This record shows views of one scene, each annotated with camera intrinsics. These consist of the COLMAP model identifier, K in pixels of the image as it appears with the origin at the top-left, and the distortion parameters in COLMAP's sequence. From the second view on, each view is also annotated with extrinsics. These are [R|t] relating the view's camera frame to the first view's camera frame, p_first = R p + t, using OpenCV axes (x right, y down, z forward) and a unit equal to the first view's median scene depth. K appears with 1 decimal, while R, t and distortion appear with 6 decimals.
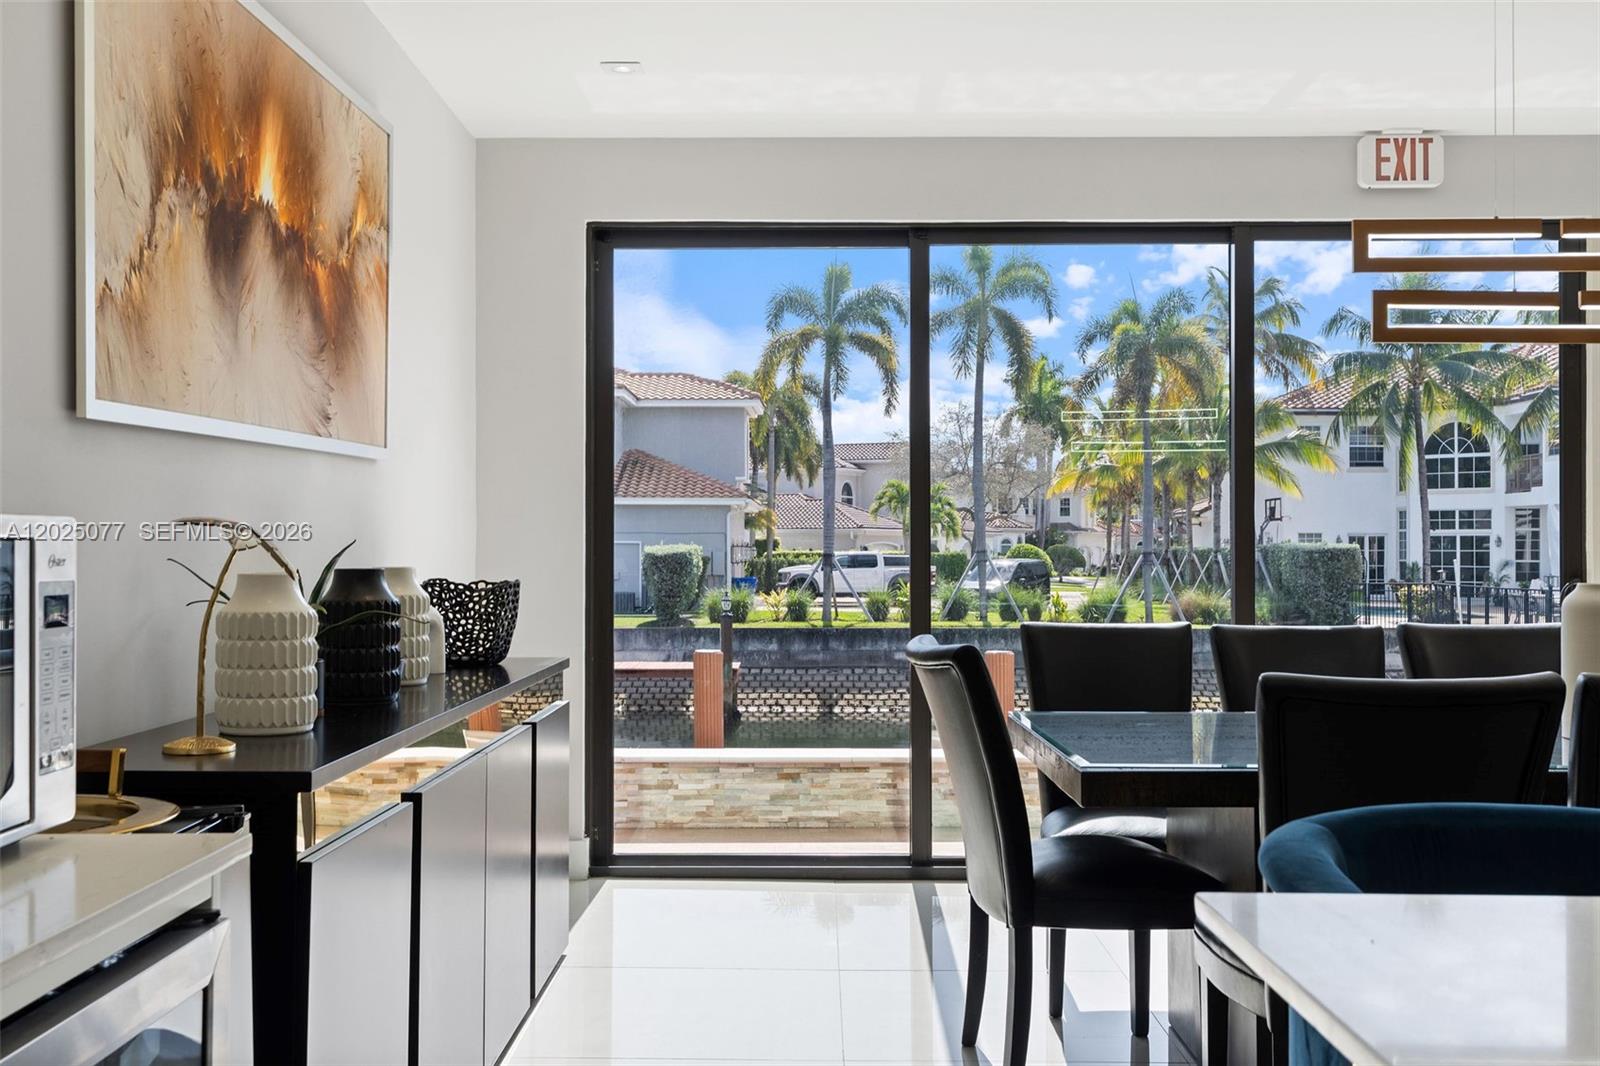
lens RADIAL K [[1583.1, 0, 800.0], [0, 1583.1, 533.0], [0, 0, 1]] dist [0.037669, -0.014552]
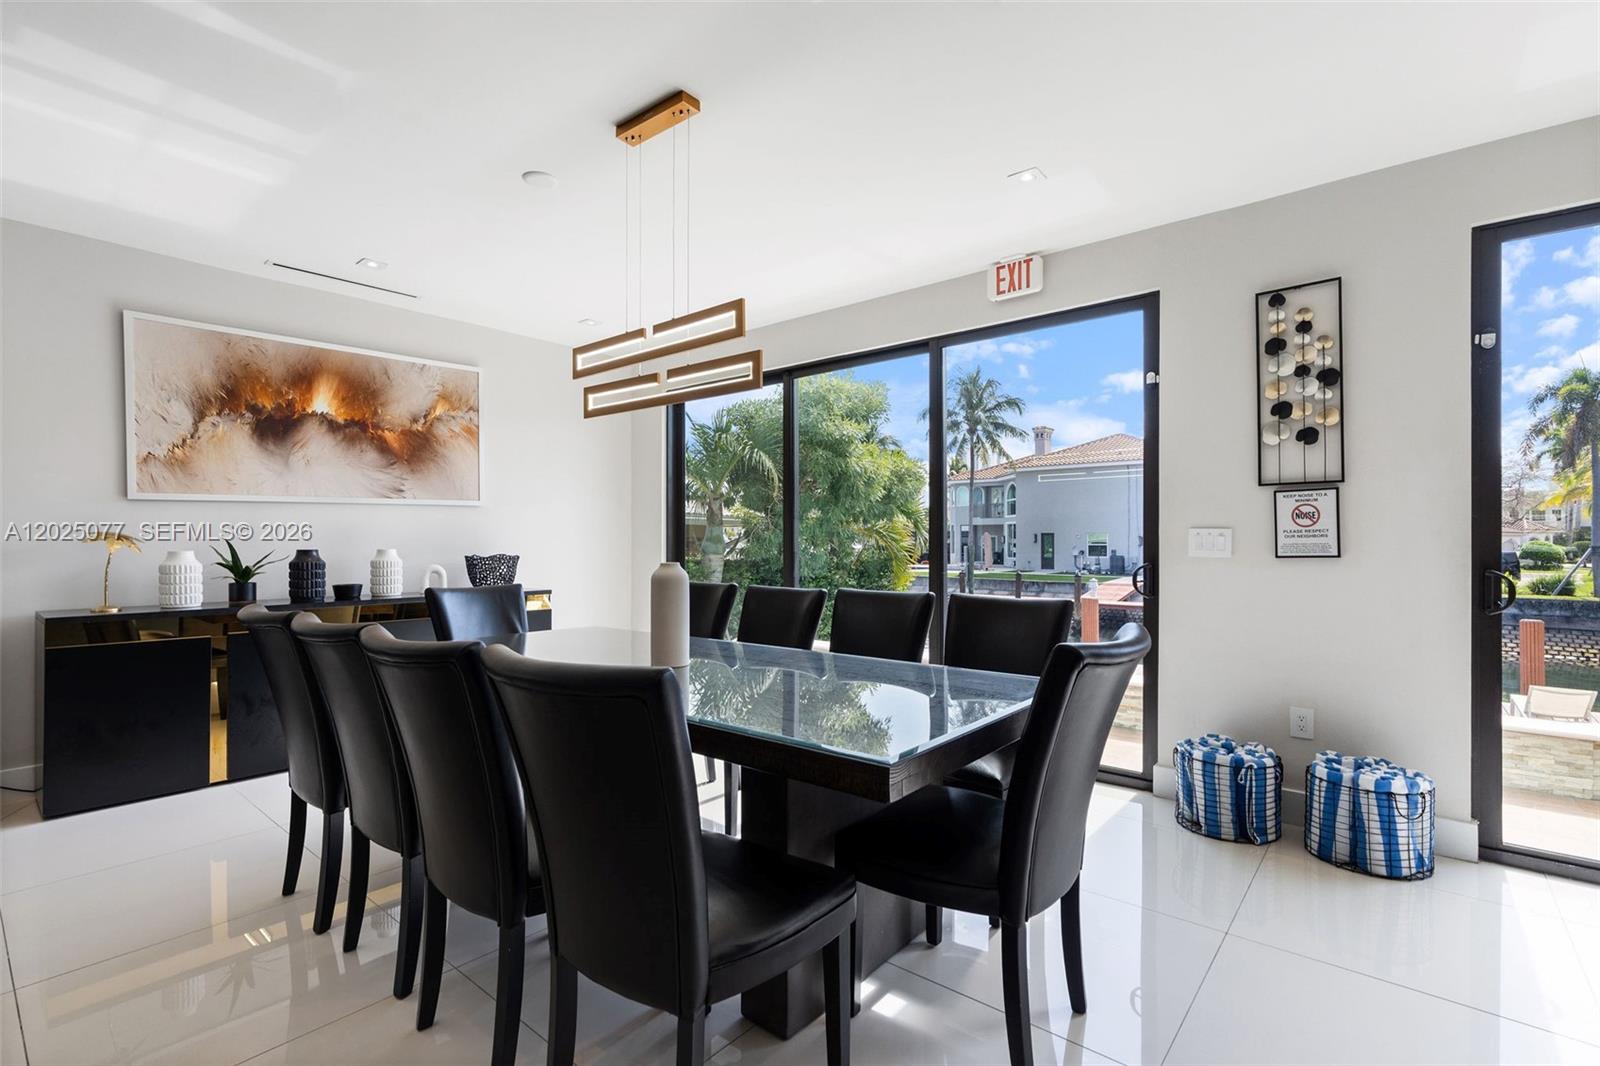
lens RADIAL K [[736.7, 0, 798.1], [0, 736.7, 537.3], [0, 0, 1]] dist [-0.003536, -0.000230]
pose [[0.769070, -0.006733, -0.639129, 0.086592], [0.006952, 0.999973, -0.002170, 0.000850], [0.639127, -0.002774, 0.769097, 0.045761]]
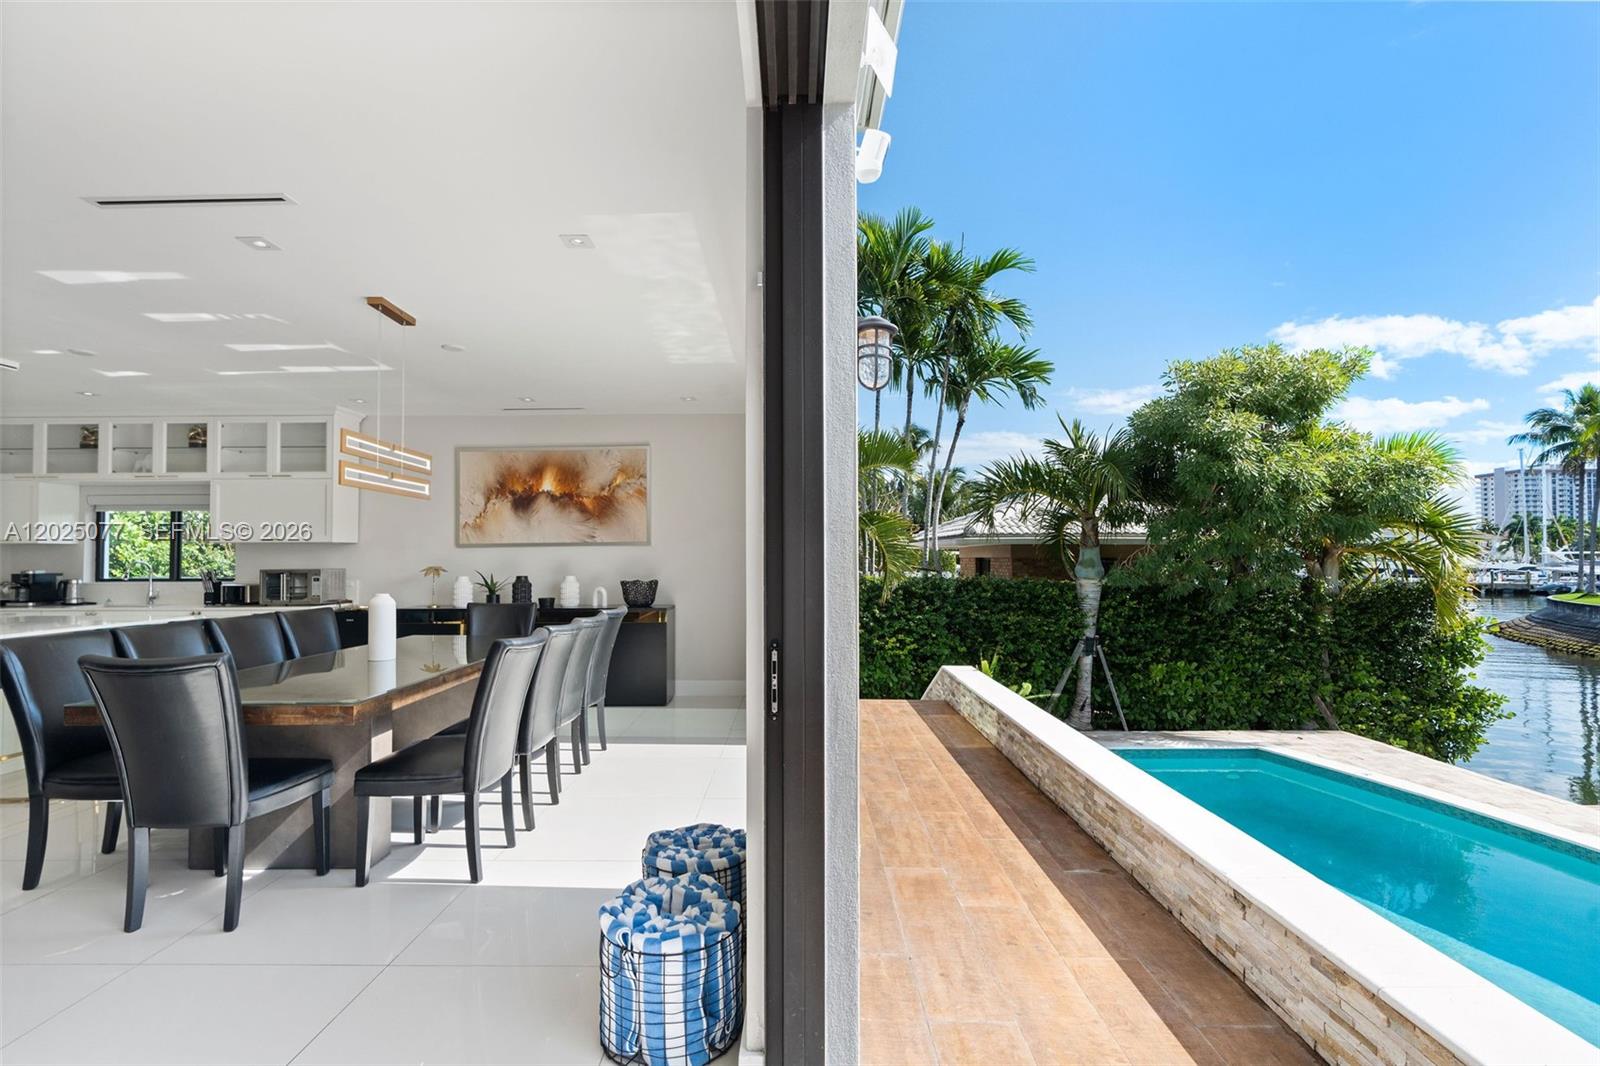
lens RADIAL K [[684.2, 0, 766.2], [0, 684.2, 540.5], [0, 0, 1]] dist [0.000304, 0.000463]
pose [[0.001466, -0.032641, -0.999466, 0.123519], [0.009669, 0.999421, -0.032625, -0.000505], [0.999952, -0.009616, 0.001781, 0.129239]]
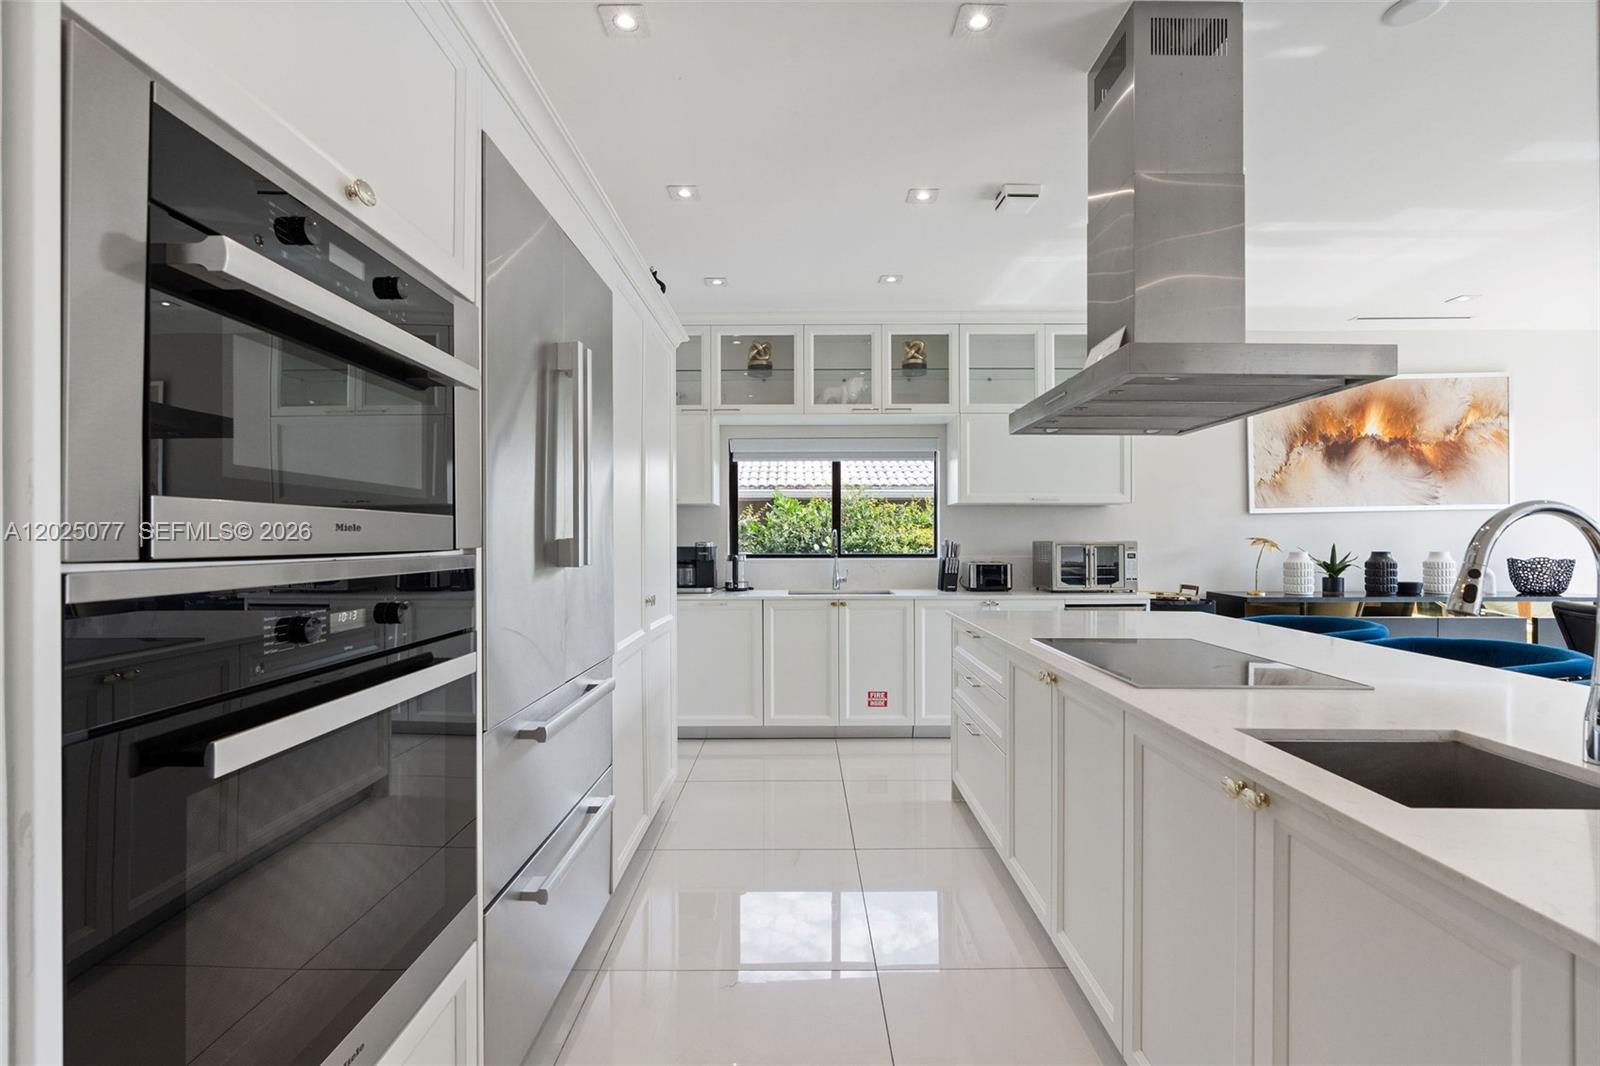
lens RADIAL K [[736.7, 0, 798.1], [0, 736.7, 537.3], [0, 0, 1]] dist [-0.003536, -0.000230]
pose [[0.011039, -0.002107, -0.999937, 0.089376], [0.007366, 0.999971, -0.002025, -0.000799], [0.999912, -0.007343, 0.011054, -0.011906]]
